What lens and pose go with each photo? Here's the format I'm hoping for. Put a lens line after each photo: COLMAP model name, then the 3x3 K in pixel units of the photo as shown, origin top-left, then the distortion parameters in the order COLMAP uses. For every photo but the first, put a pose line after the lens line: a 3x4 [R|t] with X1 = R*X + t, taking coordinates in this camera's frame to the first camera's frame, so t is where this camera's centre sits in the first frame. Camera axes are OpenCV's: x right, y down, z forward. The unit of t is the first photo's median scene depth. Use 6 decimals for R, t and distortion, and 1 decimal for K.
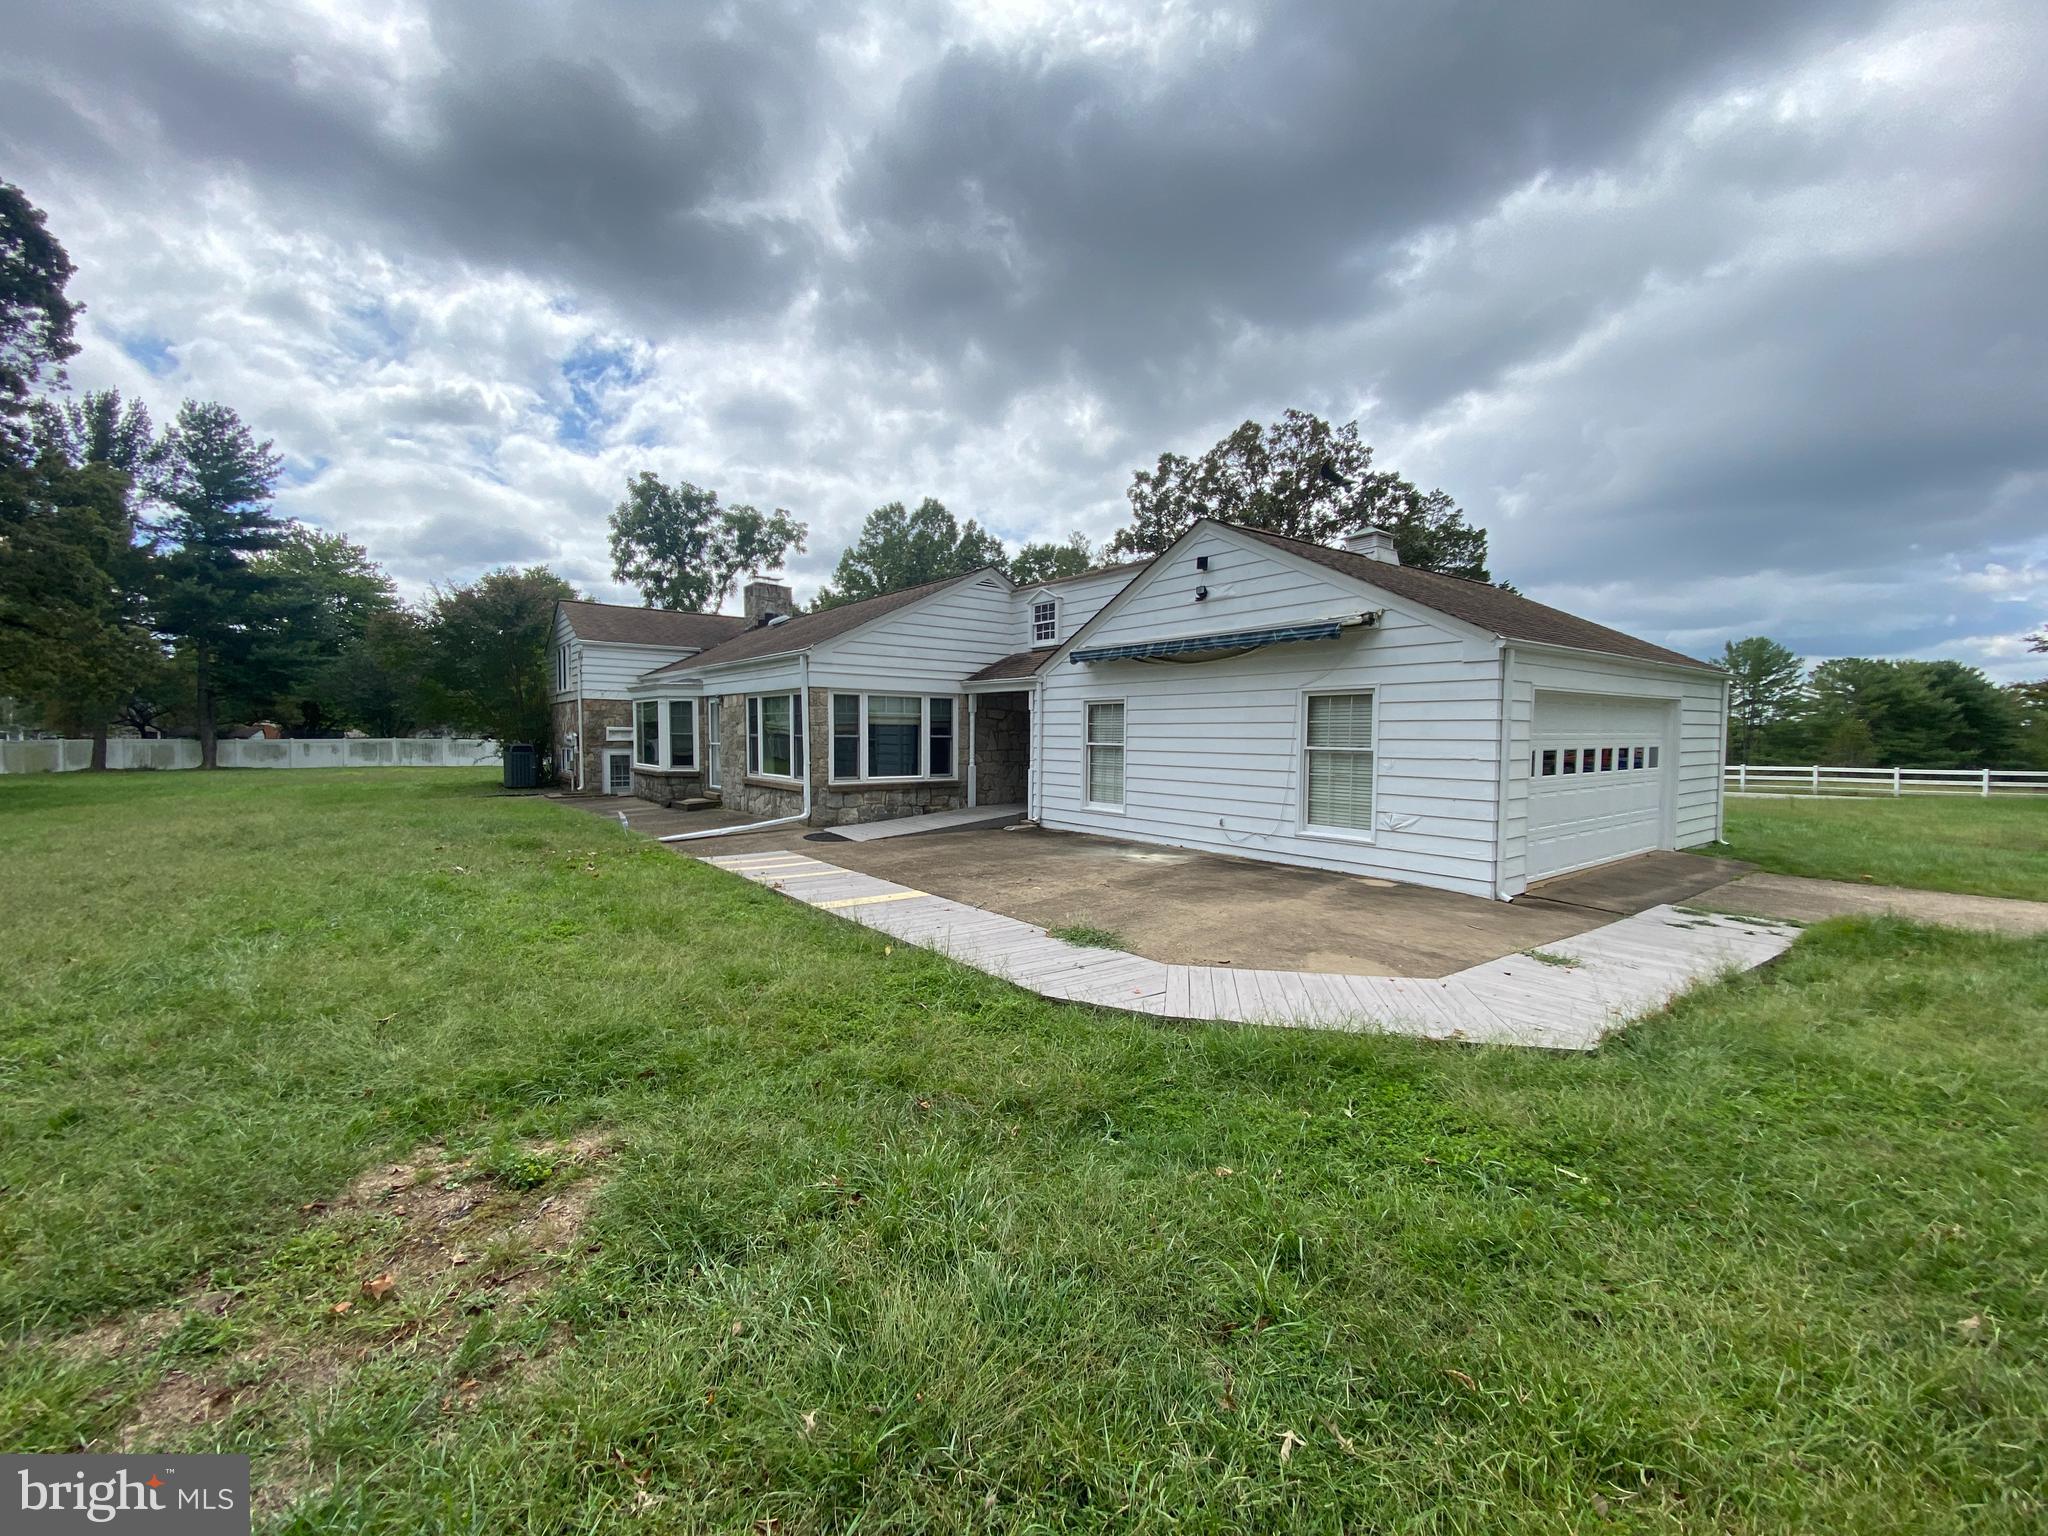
lens RADIAL K [[837.8, 0, 1024.3], [0, 837.8, 775.3], [0, 0, 1]] dist [0.014226, -0.014363]
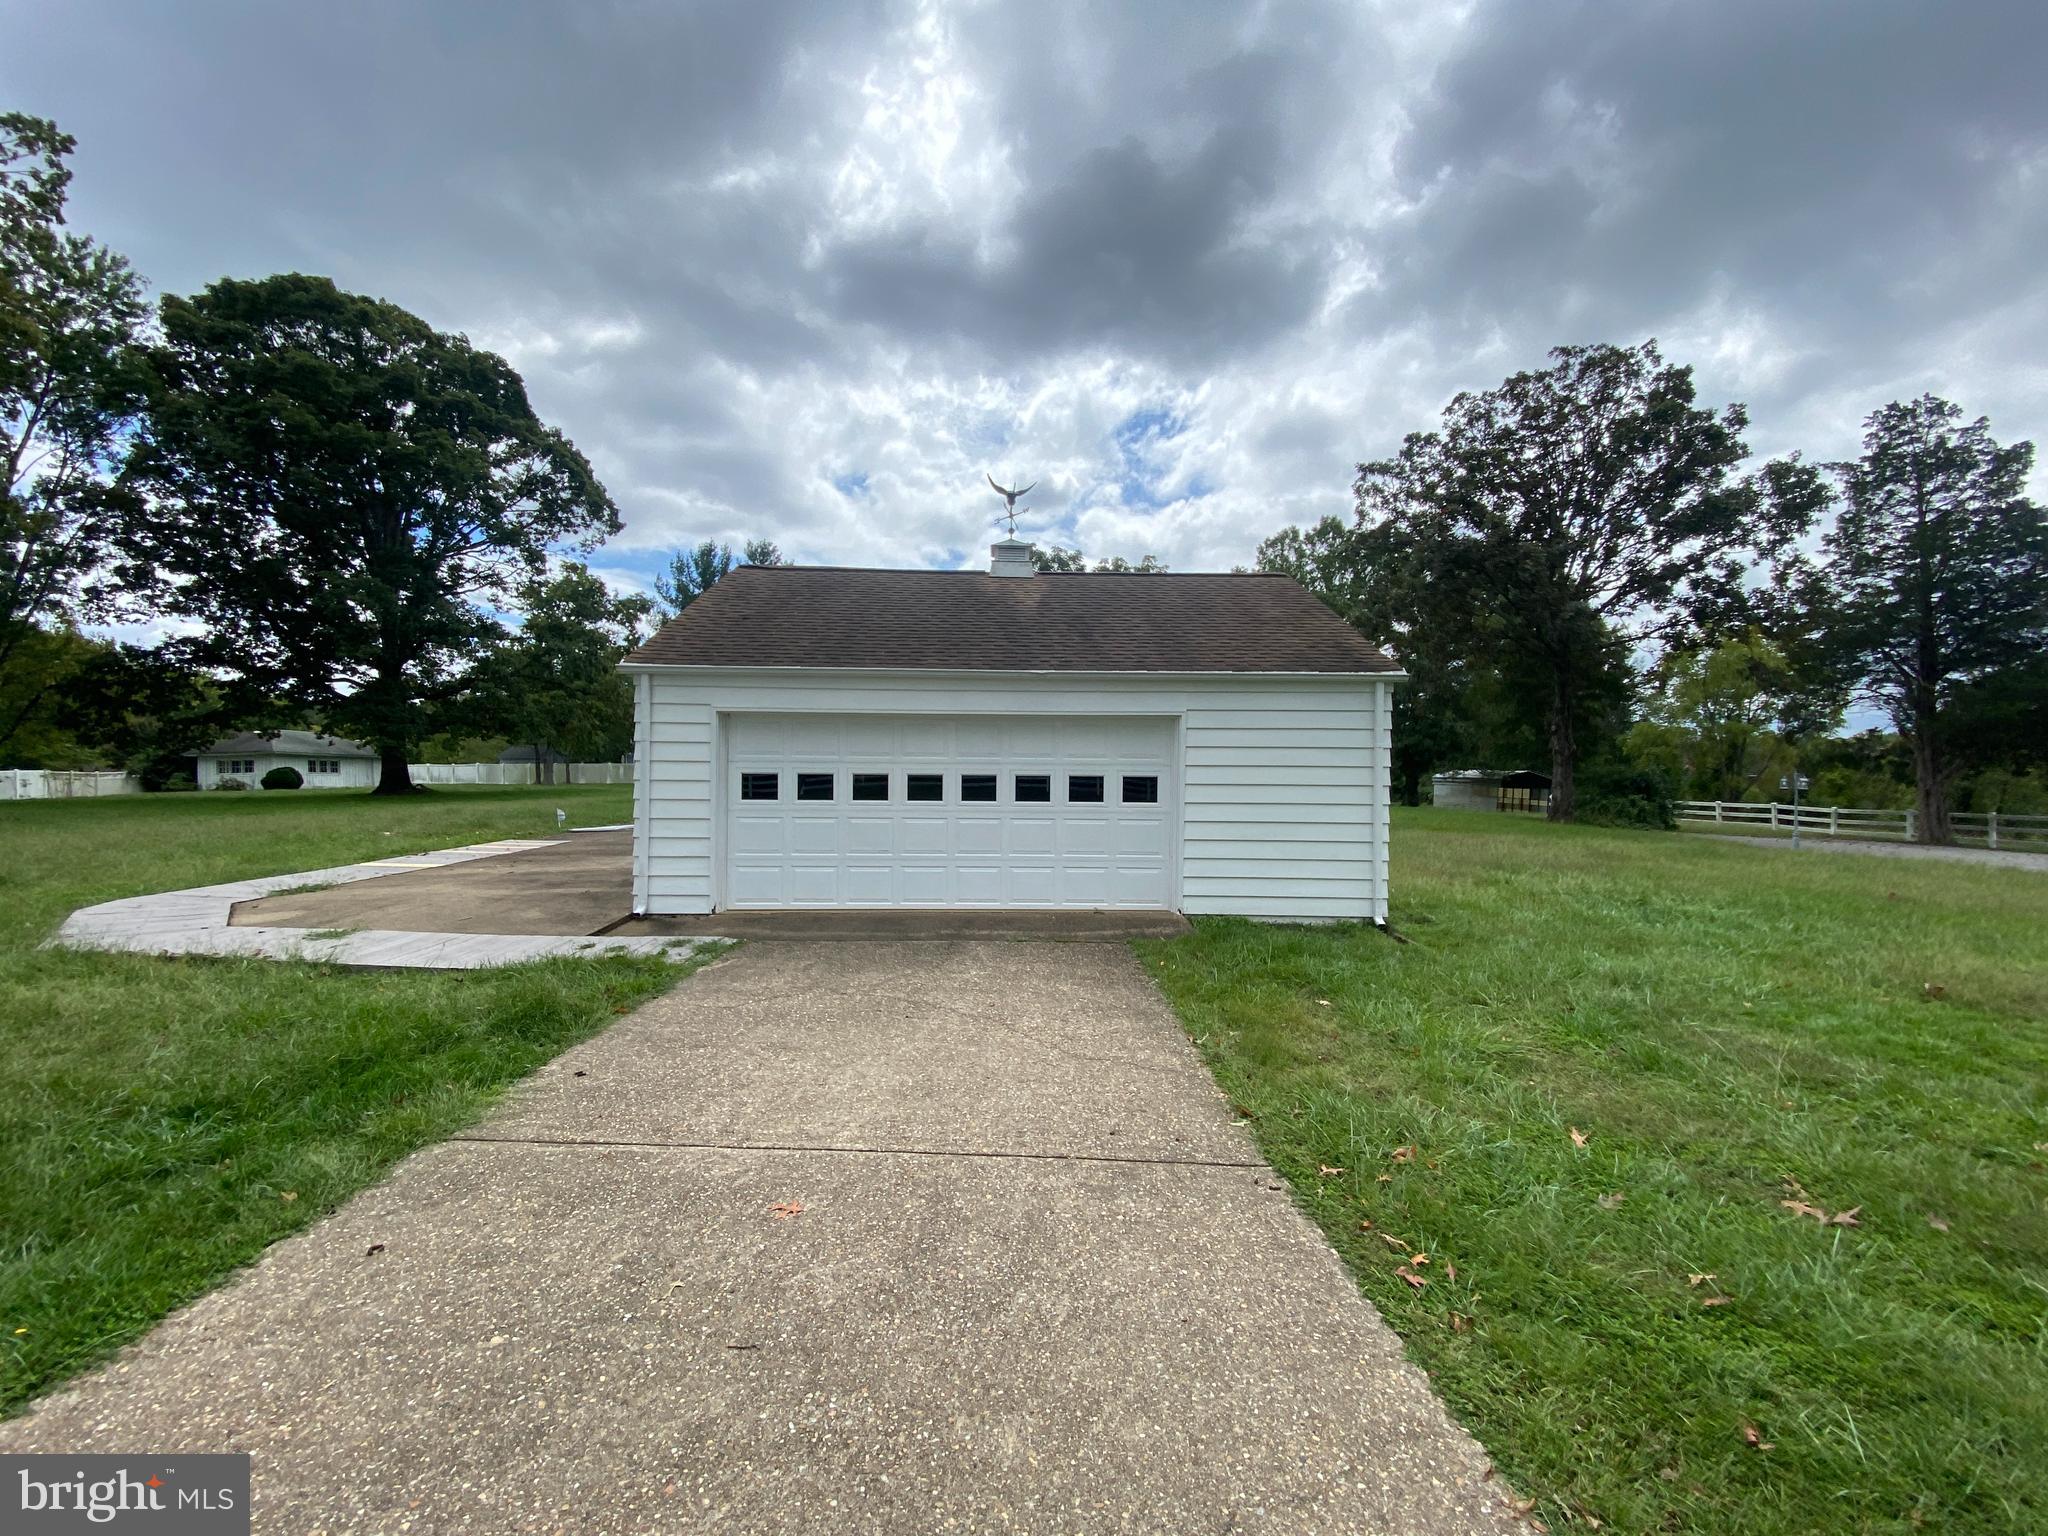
lens RADIAL K [[935.2, 0, 972.4], [0, 935.2, 775.7], [0, 0, 1]] dist [-0.009612, -0.000432]
pose [[0.796316, 0.001377, -0.604879, 0.525877], [-0.041053, 0.997815, -0.051775, 0.008012], [0.603486, 0.066062, 0.794633, 0.092043]]
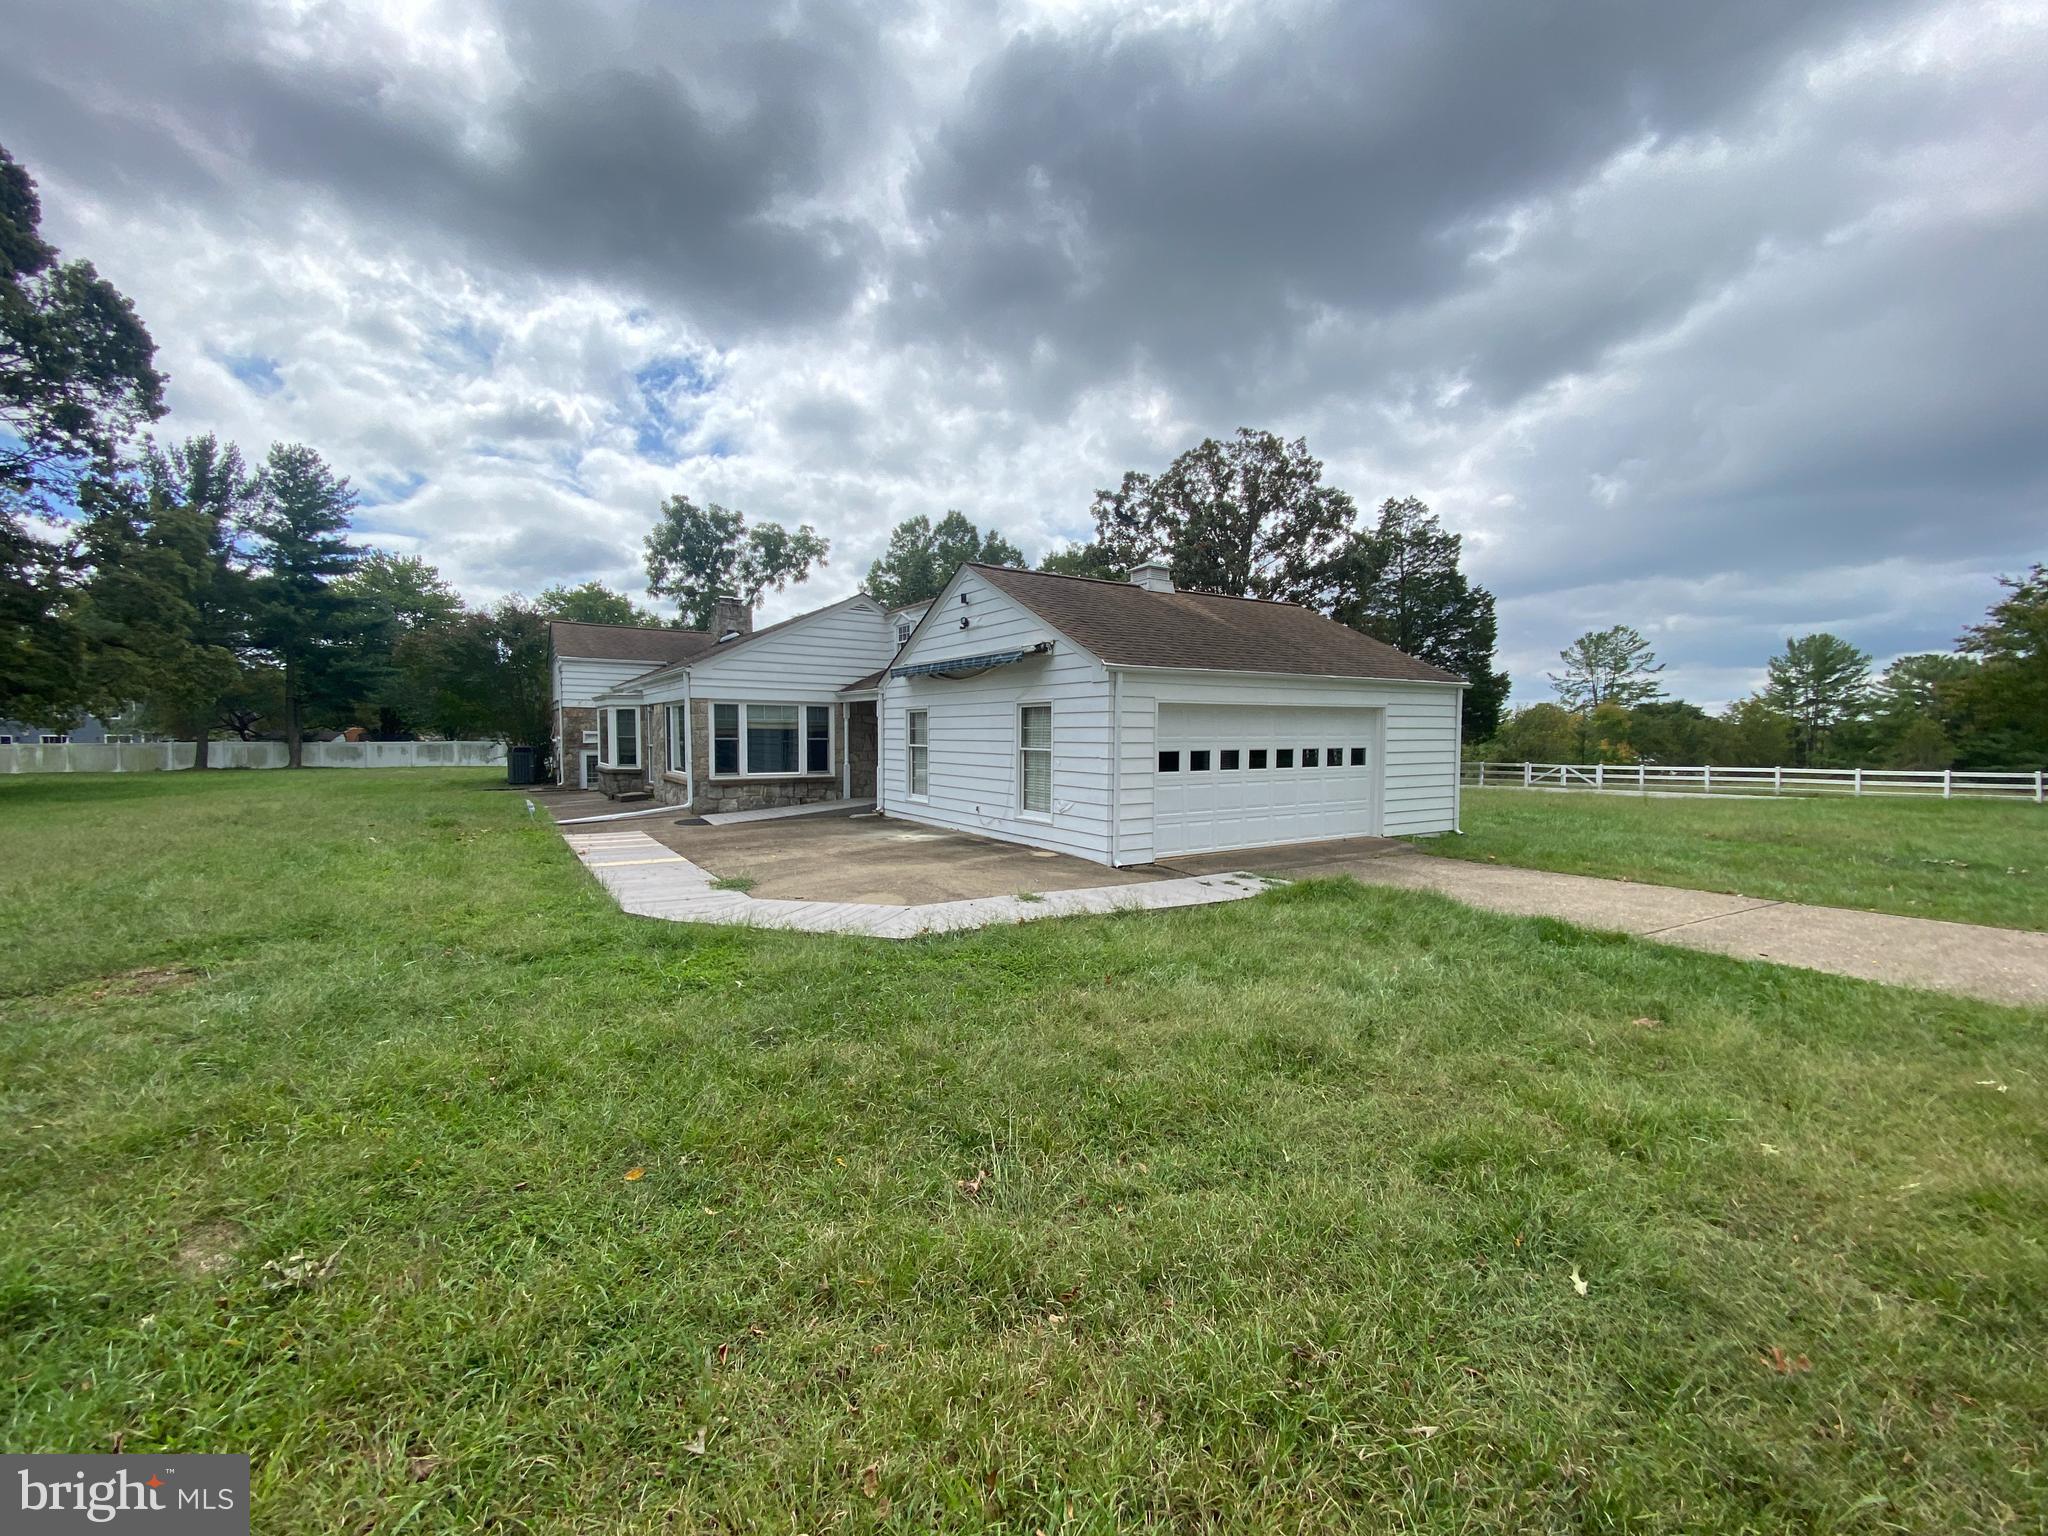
lens RADIAL K [[837.8, 0, 1025.0], [0, 837.8, 781.2], [0, 0, 1]] dist [0.014226, -0.014363]
pose [[0.997002, 0.002425, -0.077344, 0.170135], [-0.002069, 0.999987, 0.004687, 0.003847], [0.077354, -0.004513, 0.996993, -0.094198]]
